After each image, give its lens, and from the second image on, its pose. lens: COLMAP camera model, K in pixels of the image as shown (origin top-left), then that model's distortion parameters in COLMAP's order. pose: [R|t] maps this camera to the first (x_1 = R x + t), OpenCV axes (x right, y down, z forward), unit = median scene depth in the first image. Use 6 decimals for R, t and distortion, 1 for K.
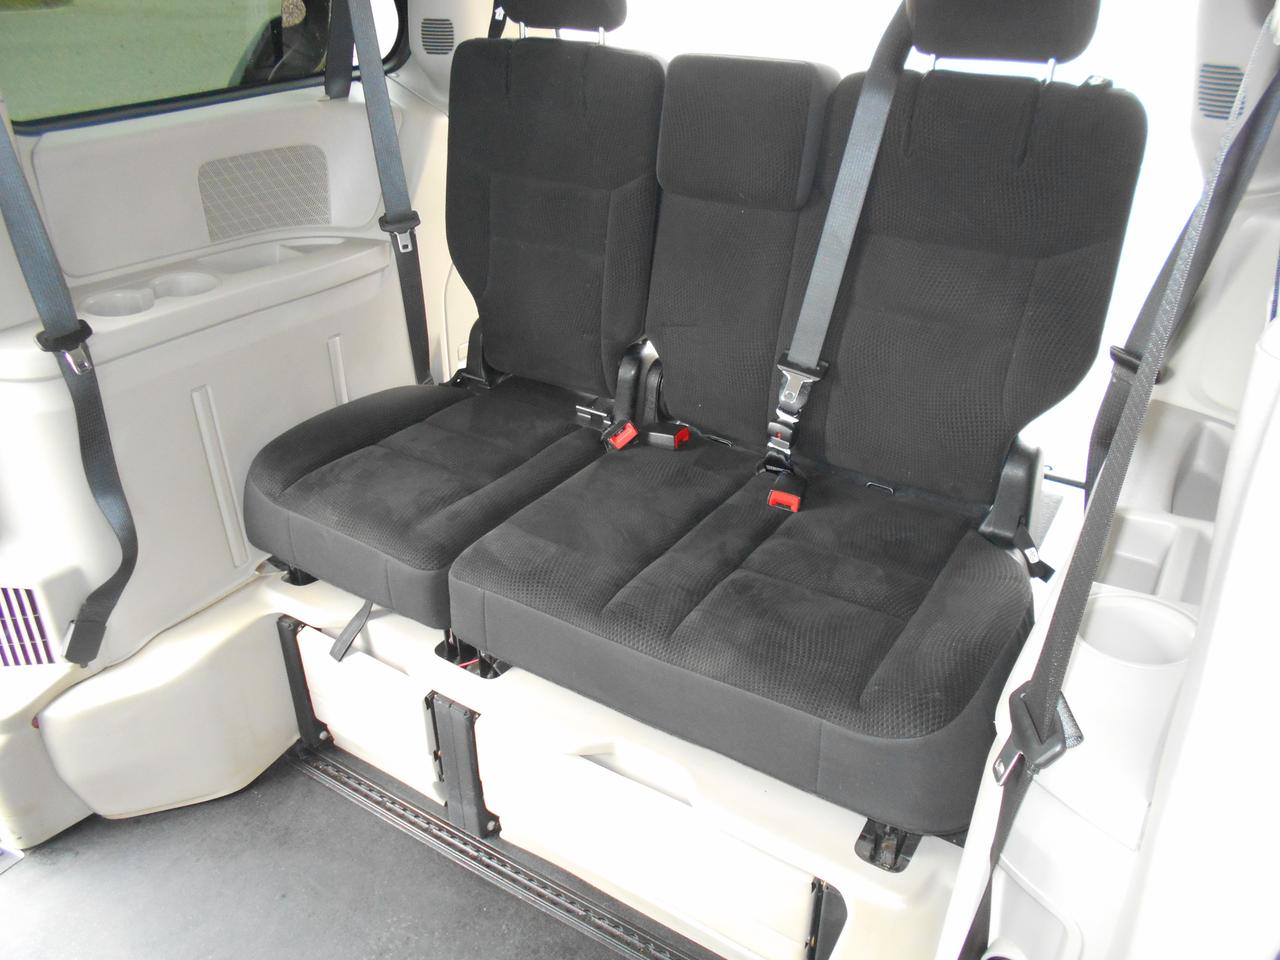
lens RADIAL K [[1000.2, 0, 635.9], [0, 1000.2, 486.0], [0, 0, 1]] dist [-0.020963, 0.020804]
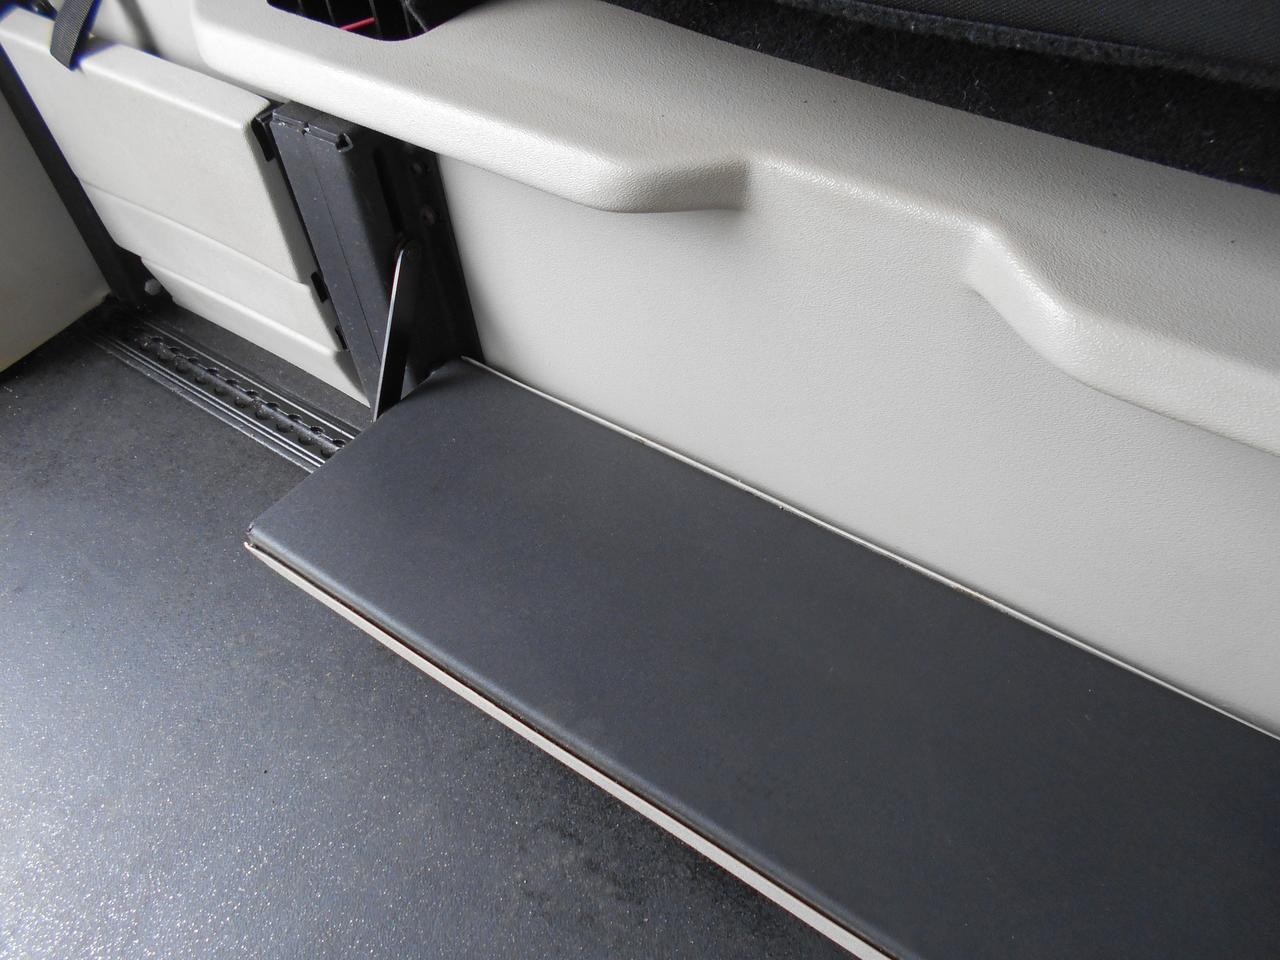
lens RADIAL K [[1000.2, 0, 642.0], [0, 1000.2, 481.4], [0, 0, 1]] dist [-0.020963, 0.020804]
pose [[0.996579, -0.005660, -0.082448, -0.025658], [0.030976, 0.950506, 0.309159, 0.209165], [0.076618, -0.310656, 0.947430, 0.544815]]
